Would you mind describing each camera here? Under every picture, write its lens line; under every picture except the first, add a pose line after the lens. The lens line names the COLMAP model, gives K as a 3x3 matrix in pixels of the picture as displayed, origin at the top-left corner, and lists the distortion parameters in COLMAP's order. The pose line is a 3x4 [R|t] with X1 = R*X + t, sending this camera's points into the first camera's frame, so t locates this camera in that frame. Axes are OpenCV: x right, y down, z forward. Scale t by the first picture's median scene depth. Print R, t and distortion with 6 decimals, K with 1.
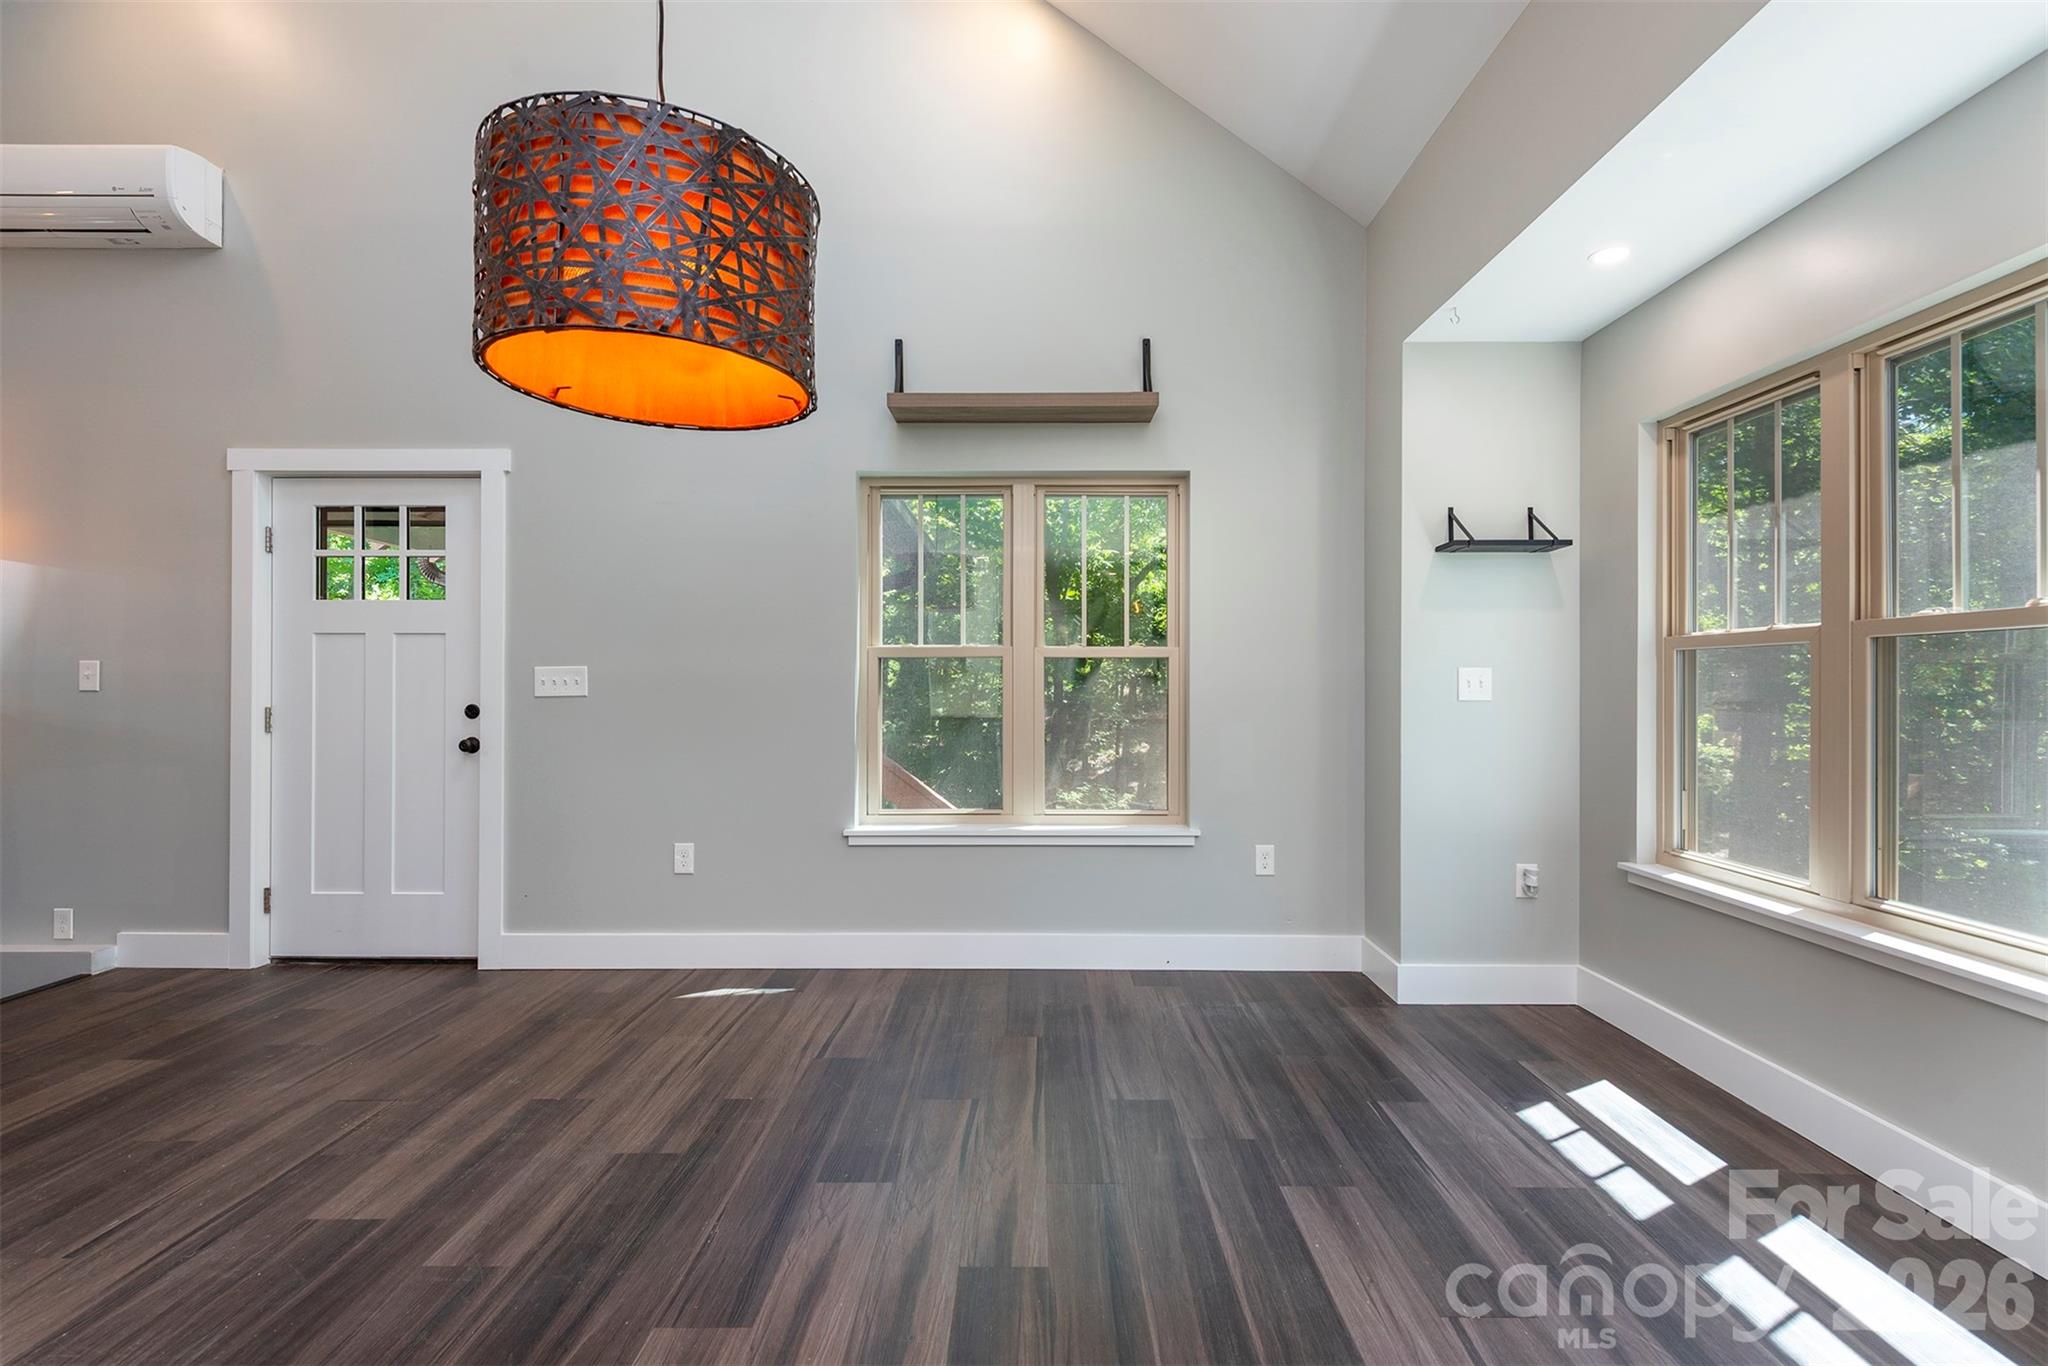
lens RADIAL K [[927.6, 0, 1024.0], [0, 927.6, 683.0], [0, 0, 1]] dist [0.009365, -0.000256]
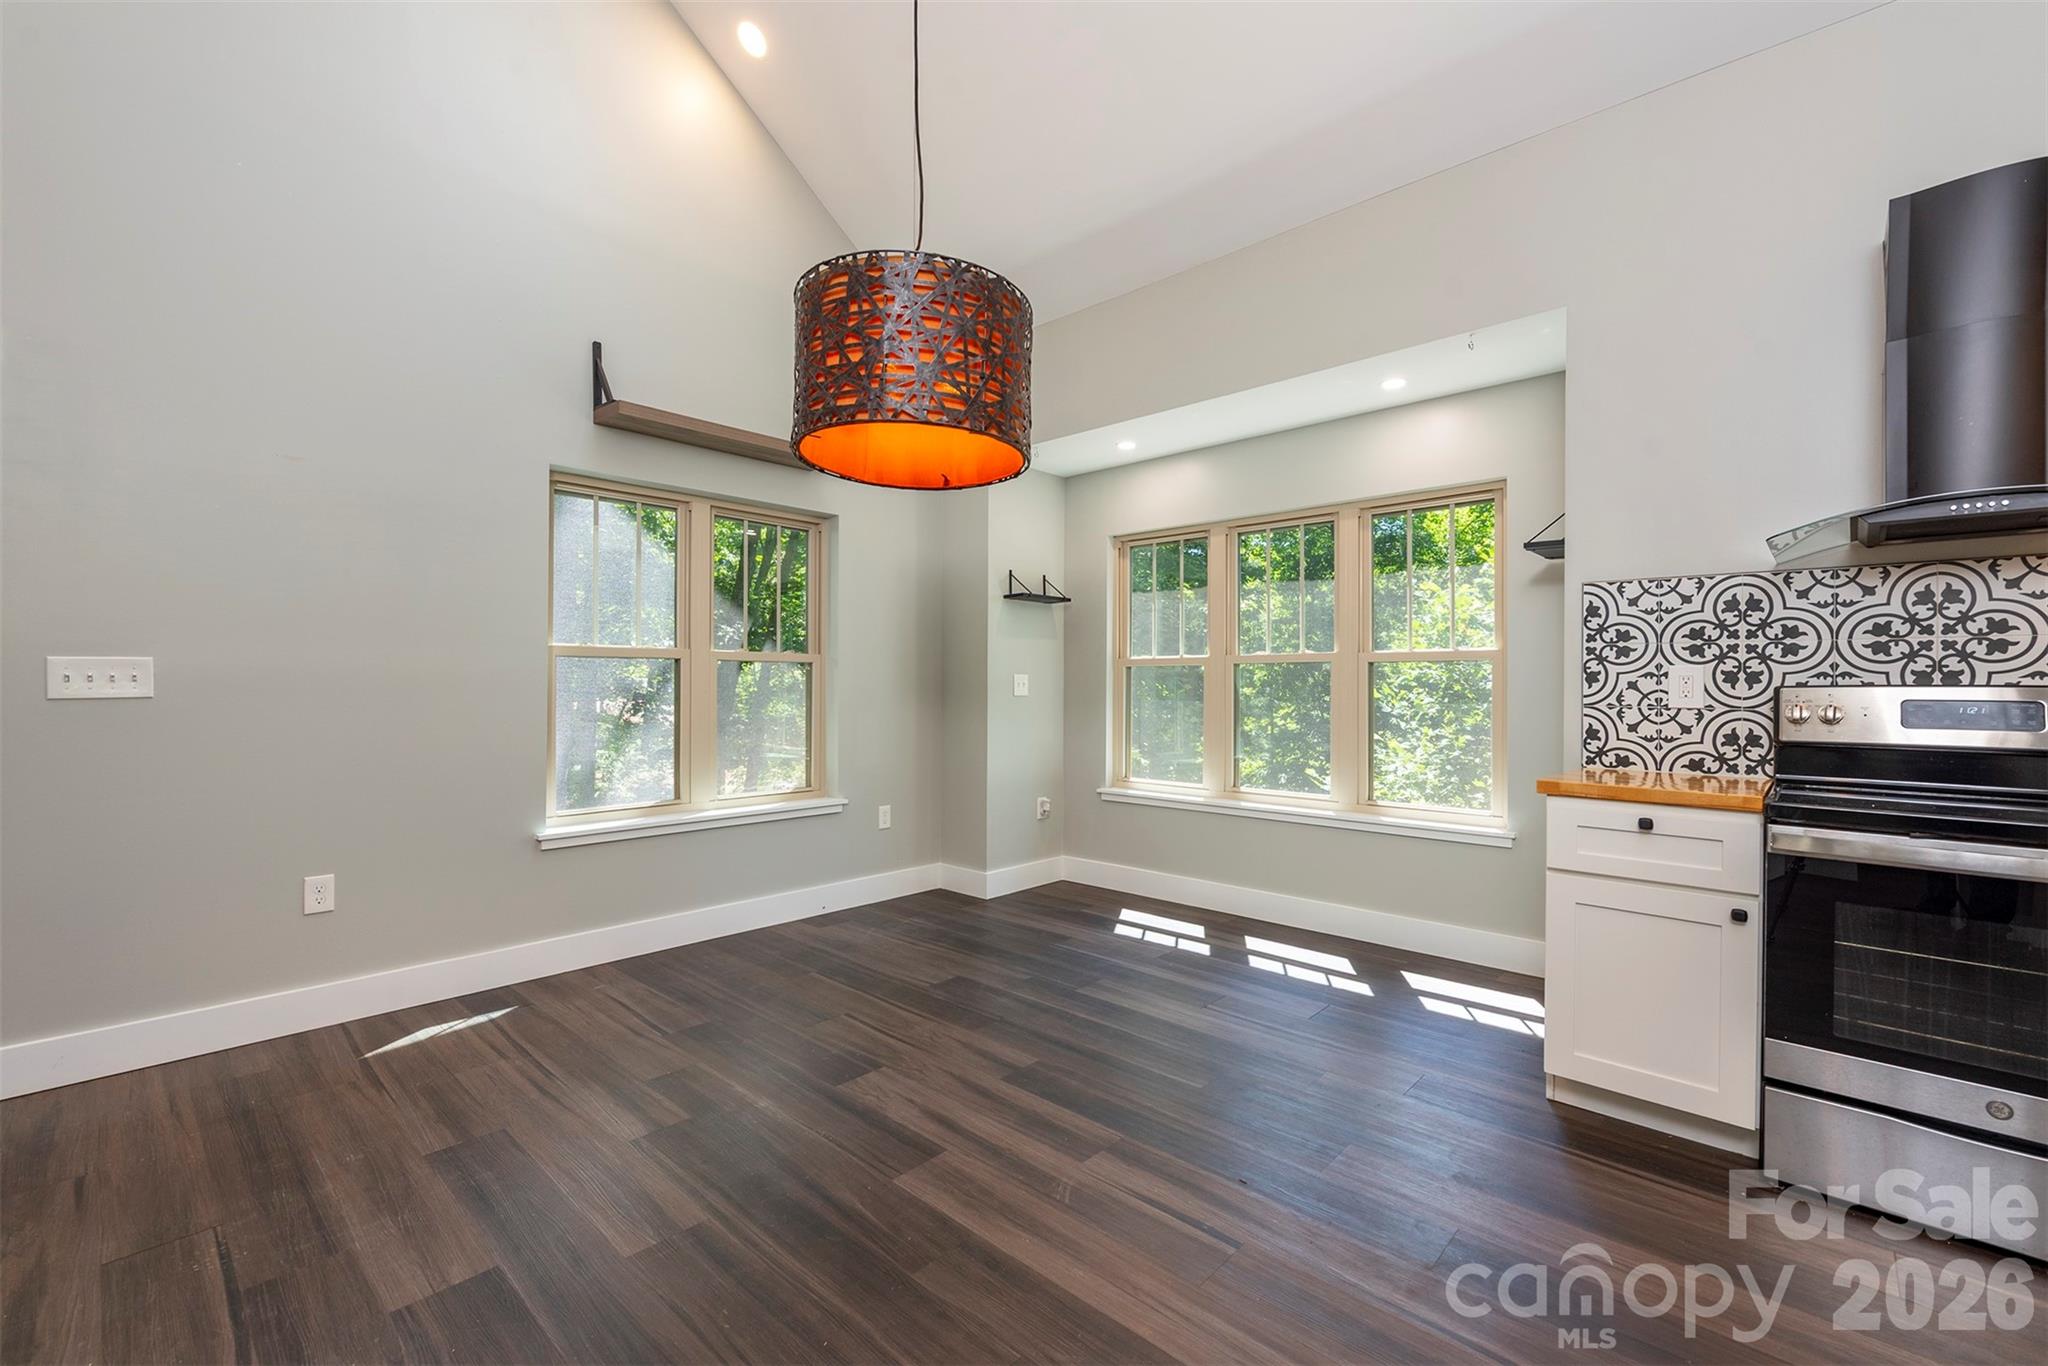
lens RADIAL K [[863.8, 0, 1015.9], [0, 863.8, 678.3], [0, 0, 1]] dist [0.028973, -0.013653]
pose [[0.678462, 0.009390, 0.734576, -0.650329], [-0.004836, 0.999954, -0.008315, 0.002312], [-0.734620, 0.002089, 0.678476, 0.028799]]
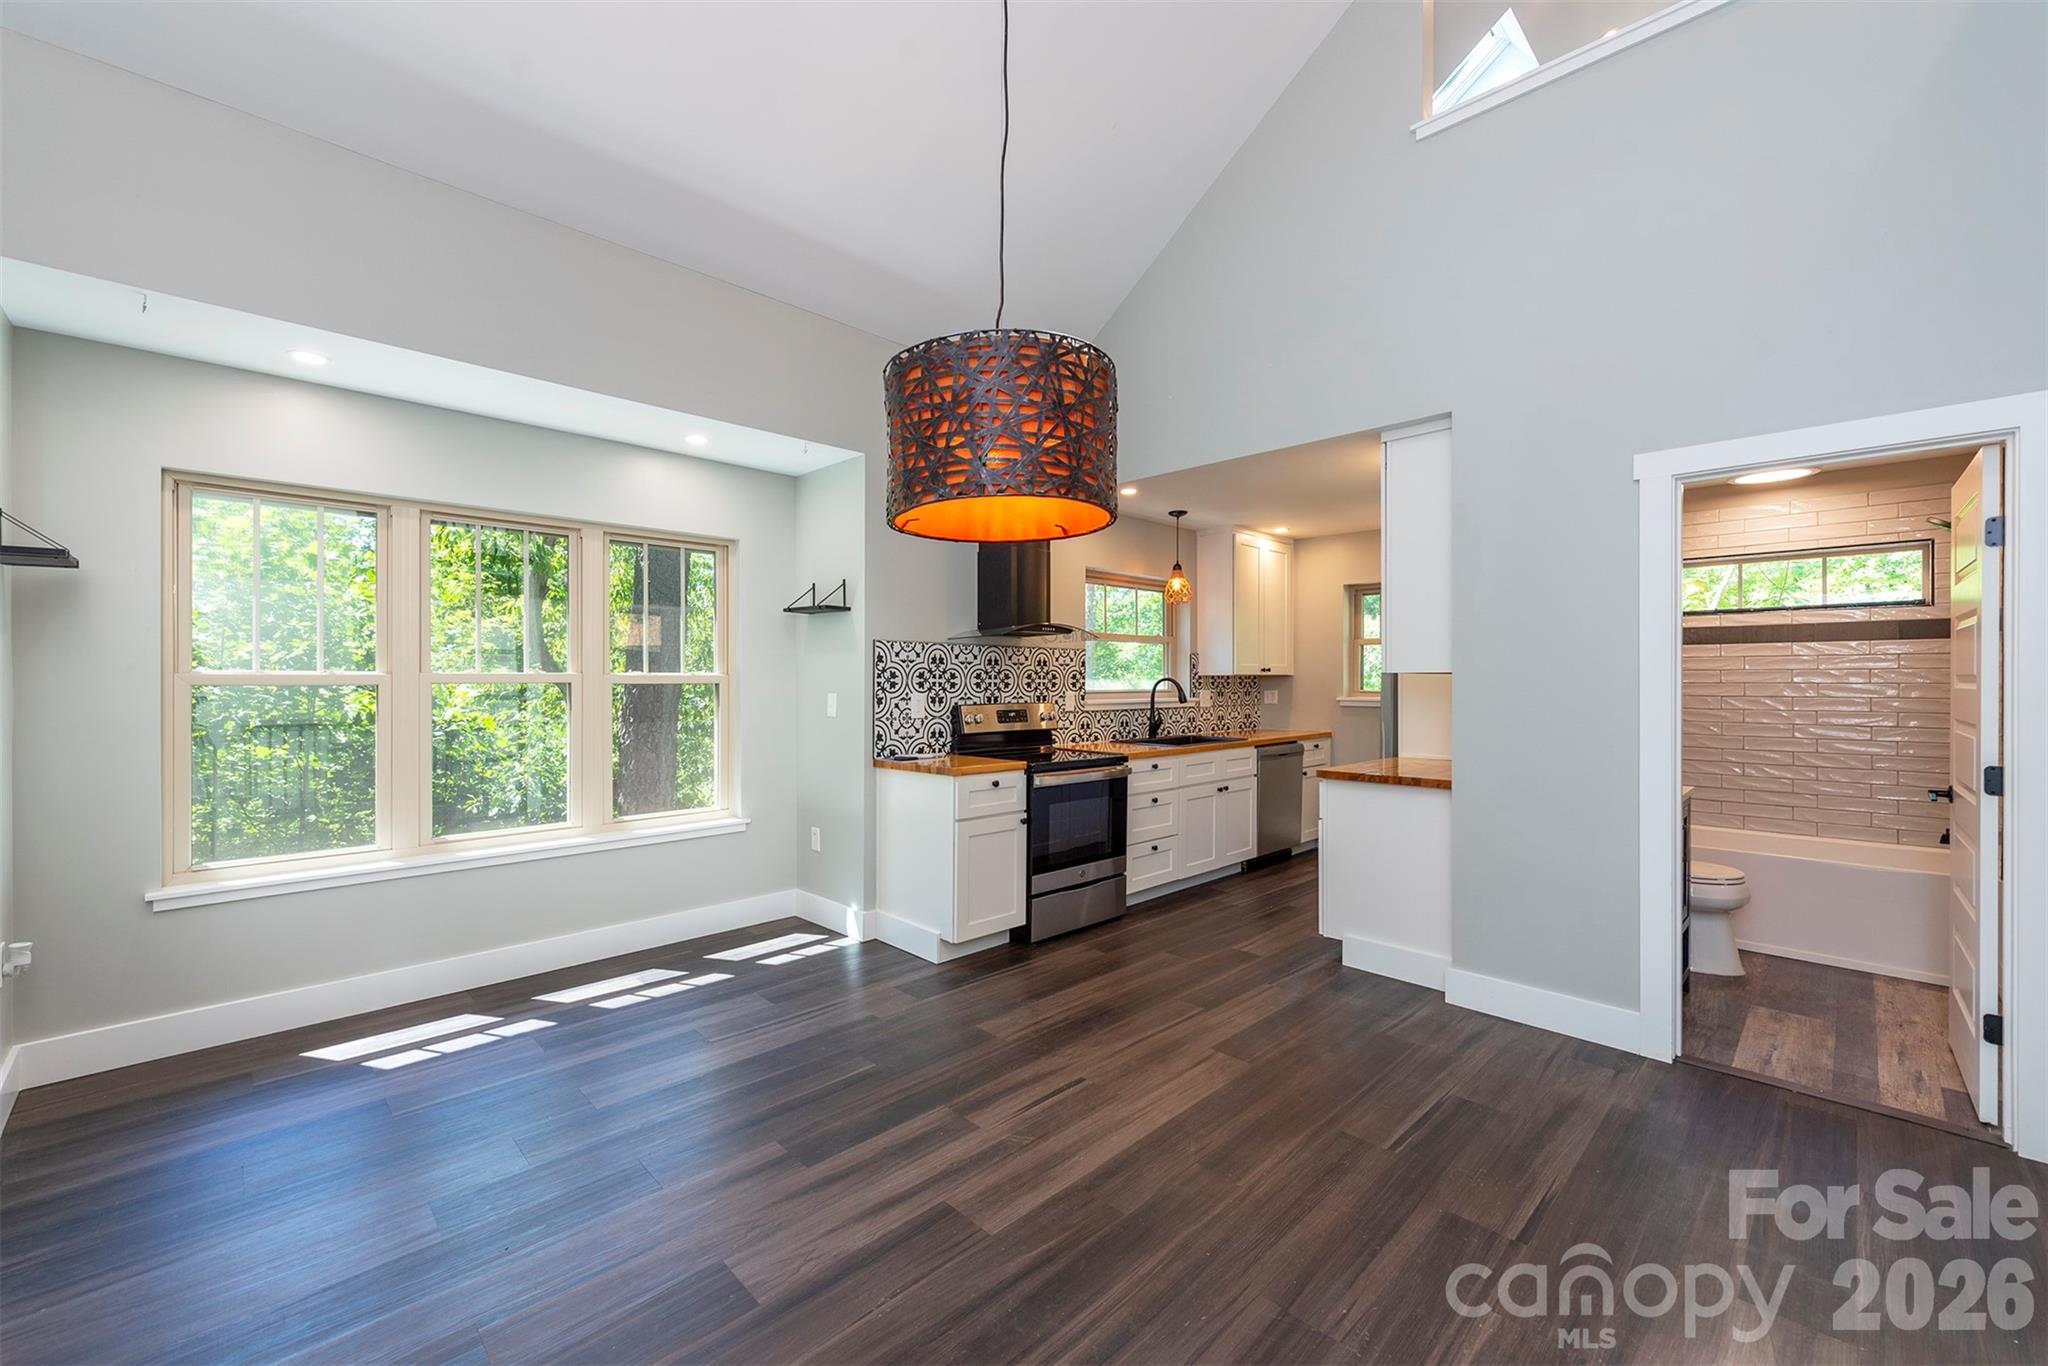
lens RADIAL K [[831.2, 0, 1024.0], [0, 831.2, 683.0], [0, 0, 1]] dist [0.007839, -0.000173]
pose [[-0.713537, -0.008066, 0.700572, -0.685944], [-0.004140, 0.999965, 0.007296, -0.048815], [-0.700606, 0.002305, -0.713545, 0.994419]]
